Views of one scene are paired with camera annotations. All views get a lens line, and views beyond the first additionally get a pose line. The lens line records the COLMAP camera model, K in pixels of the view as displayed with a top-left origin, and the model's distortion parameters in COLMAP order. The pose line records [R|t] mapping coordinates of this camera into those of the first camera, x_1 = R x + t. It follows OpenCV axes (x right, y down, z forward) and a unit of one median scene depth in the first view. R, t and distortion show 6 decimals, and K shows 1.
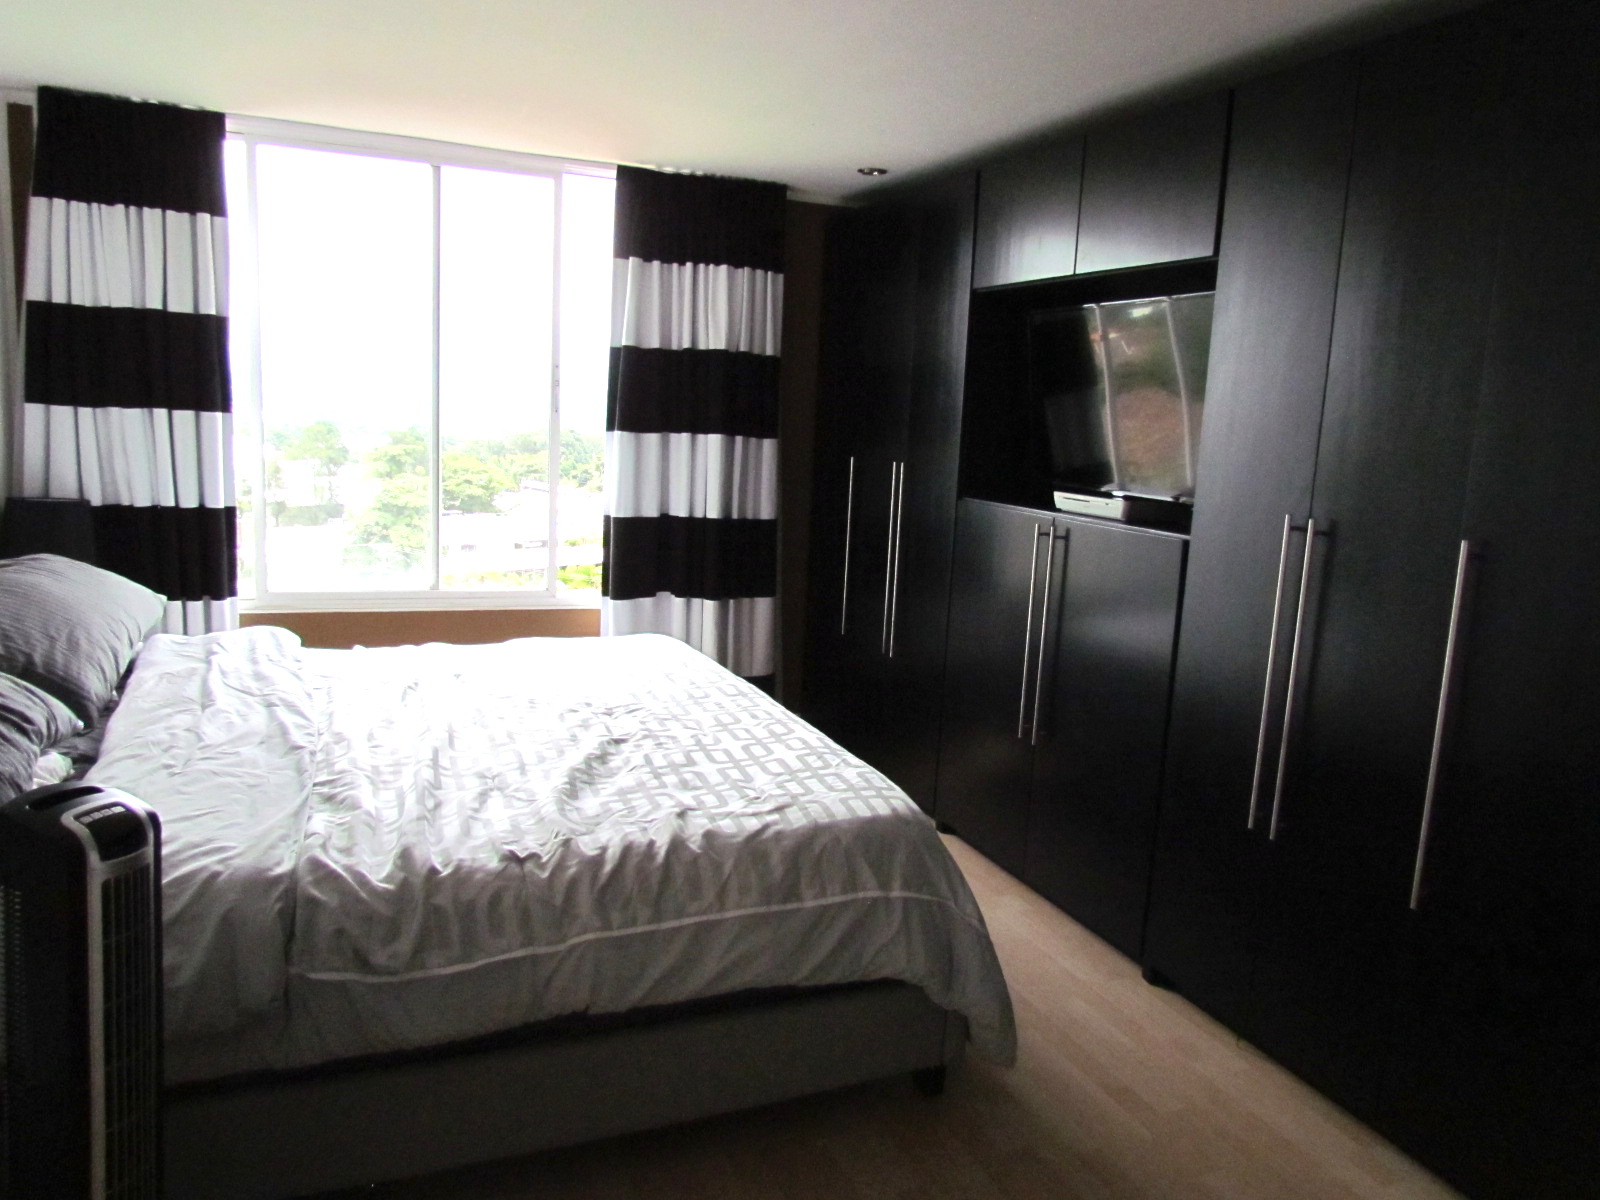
lens RADIAL K [[1135.5, 0, 805.6], [0, 1135.5, 603.6], [0, 0, 1]] dist [-0.029269, -0.008766]
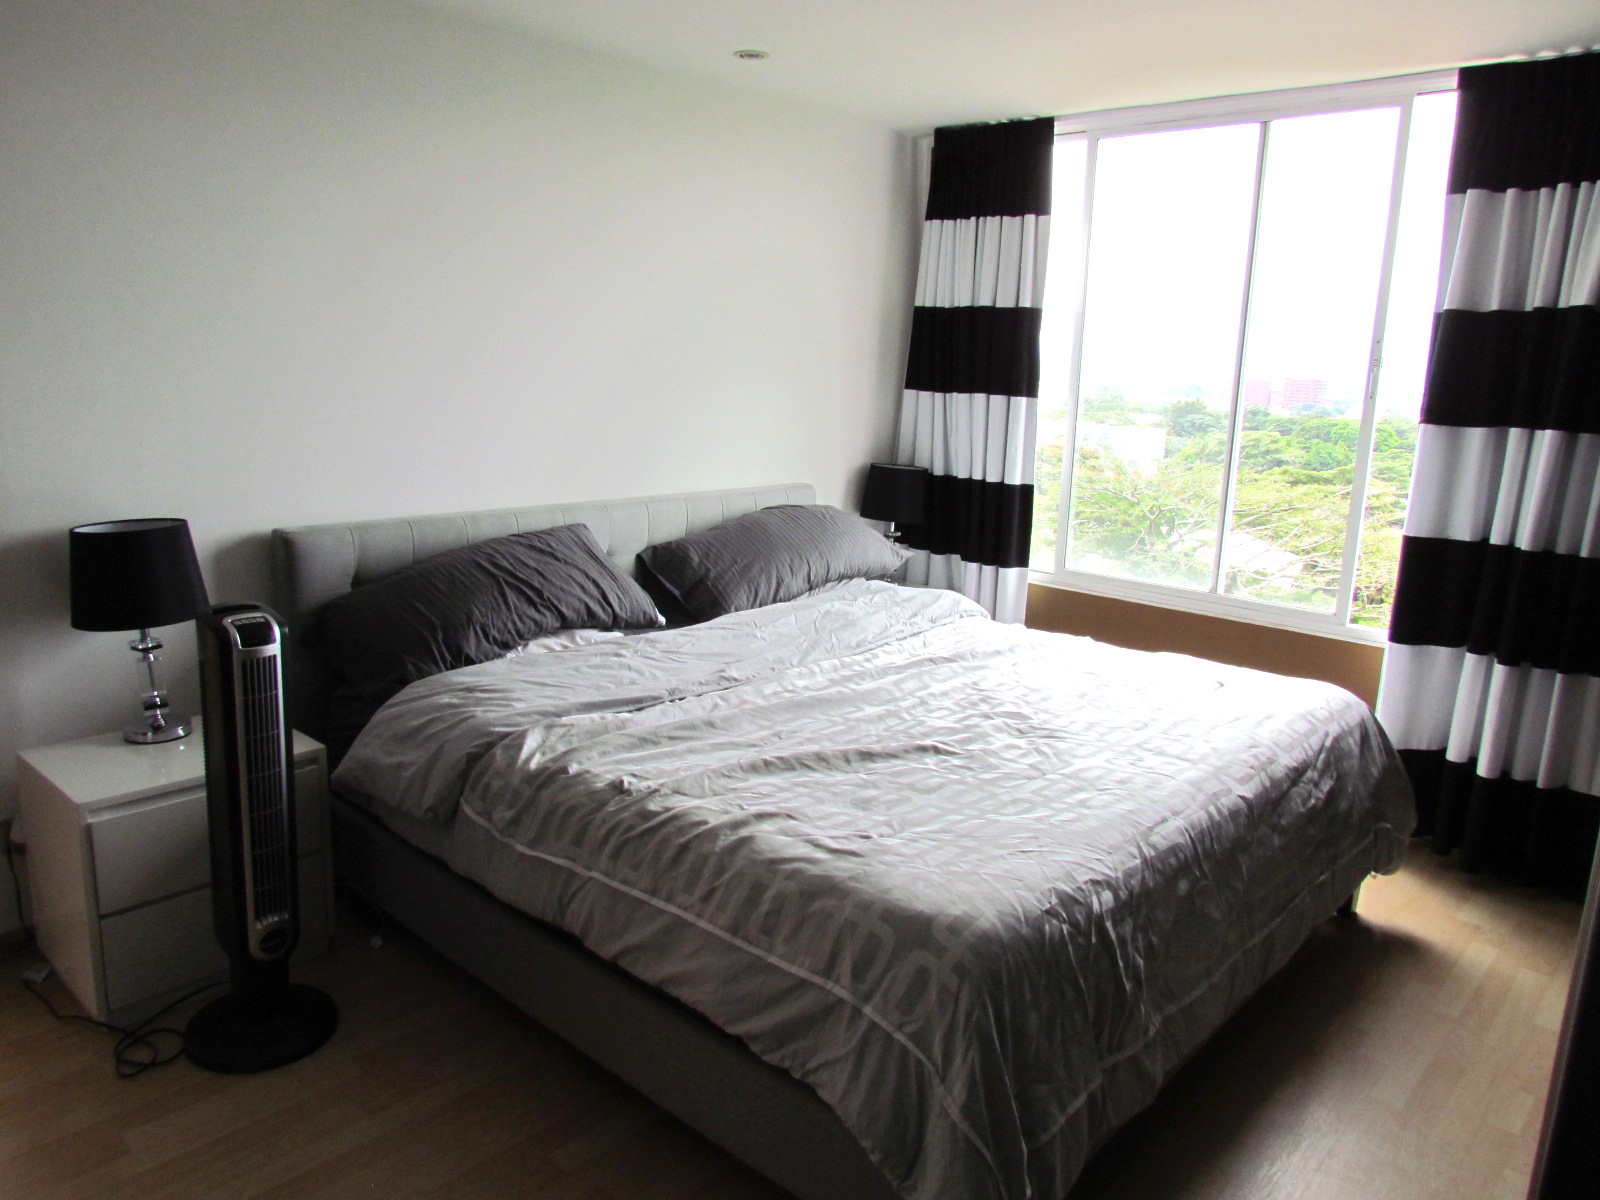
lens RADIAL K [[1142.6, 0, 797.7], [0, 1142.6, 577.7], [0, 0, 1]] dist [-0.004954, -0.006033]
pose [[0.410560, 0.137345, -0.901430, 0.422245], [-0.161723, 0.983886, 0.076250, -0.047036], [0.897377, 0.114477, 0.426156, 0.356898]]
